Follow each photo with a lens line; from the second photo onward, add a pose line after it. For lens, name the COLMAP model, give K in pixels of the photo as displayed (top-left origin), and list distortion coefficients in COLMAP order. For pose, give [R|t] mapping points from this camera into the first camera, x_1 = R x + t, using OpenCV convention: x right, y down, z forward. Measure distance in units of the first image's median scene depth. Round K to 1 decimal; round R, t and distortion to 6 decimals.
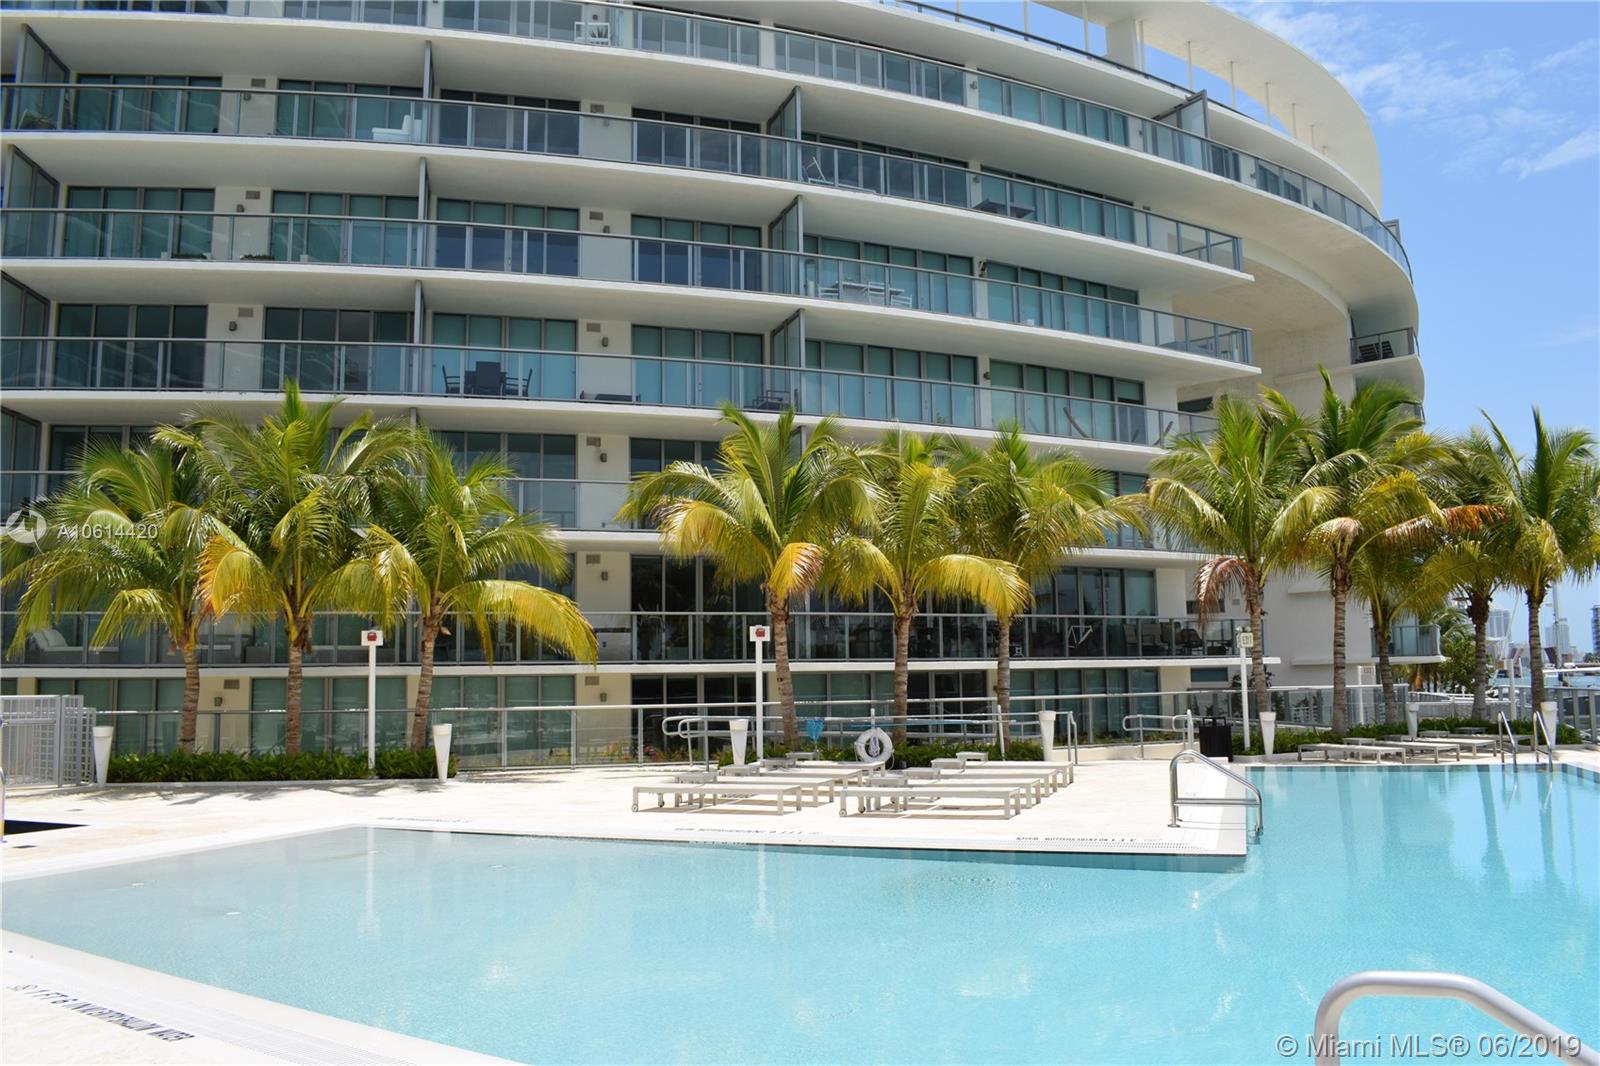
lens RADIAL K [[1238.8, 0, 799.0], [0, 1238.8, 530.9], [0, 0, 1]] dist [-0.095045, 0.015533]
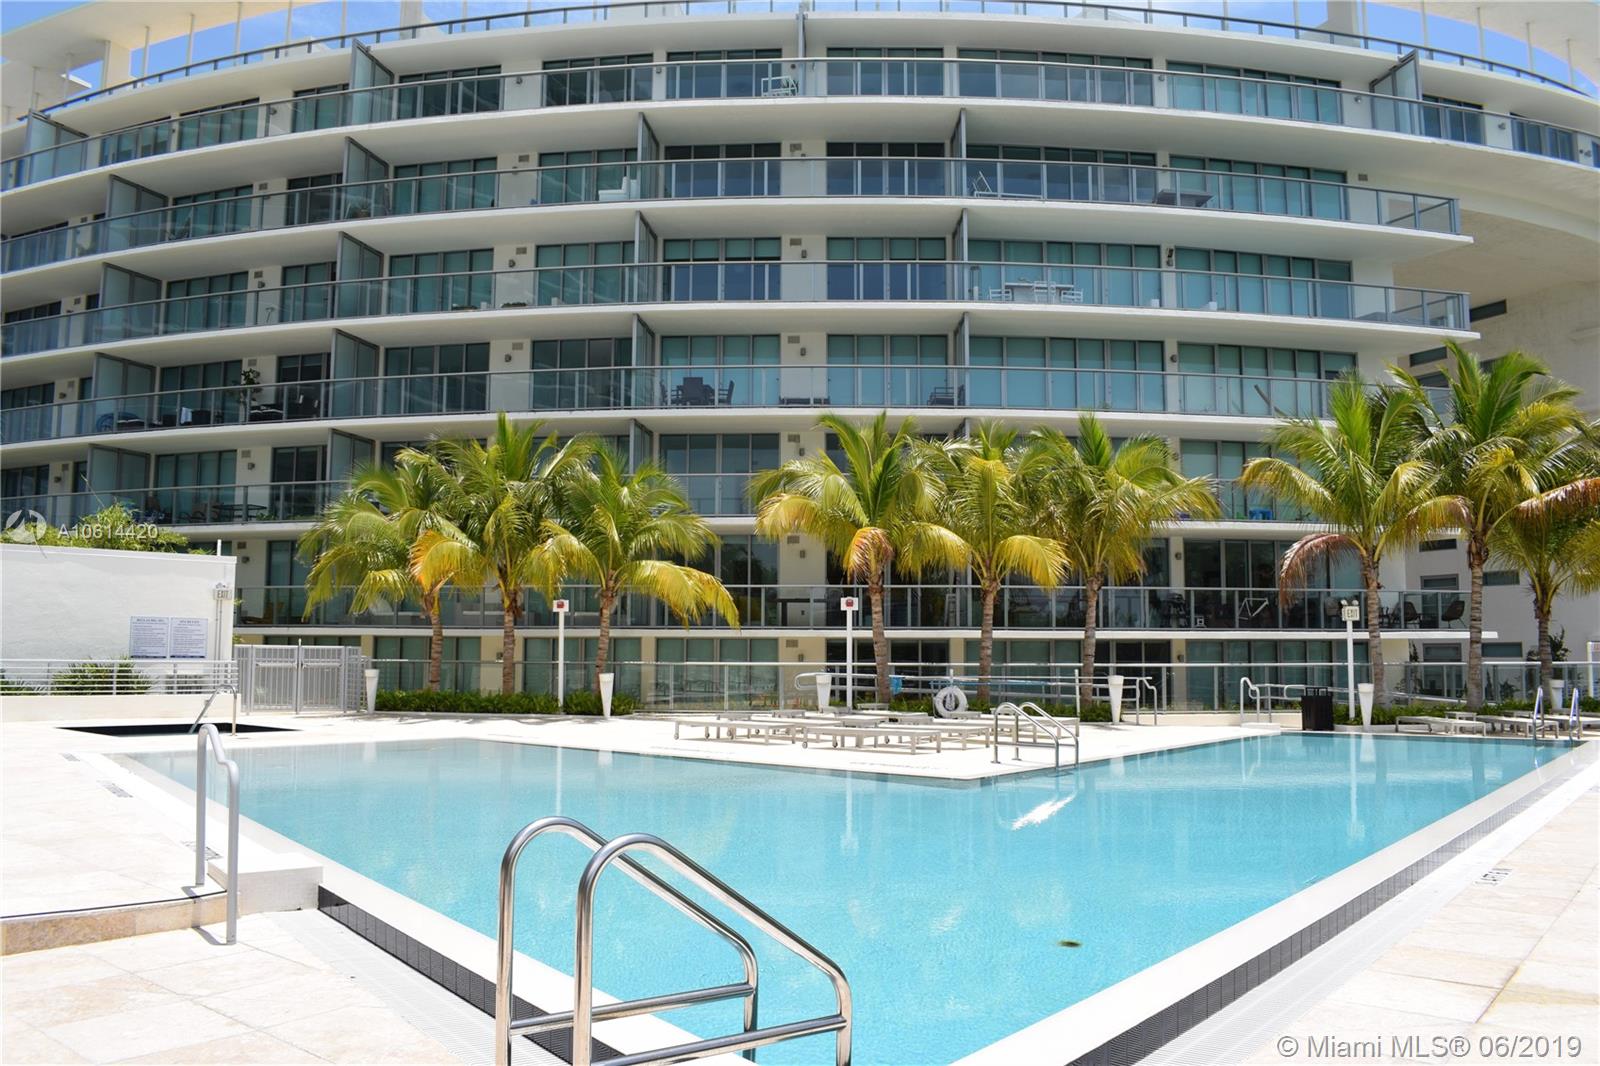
lens RADIAL K [[1238.8, 0, 804.0], [0, 1238.8, 530.0], [0, 0, 1]] dist [-0.095045, 0.015533]
pose [[0.941950, -0.013069, -0.335500, 0.248921], [0.021063, 0.999574, 0.020198, -0.010121], [0.335093, -0.026092, 0.941824, -0.104338]]
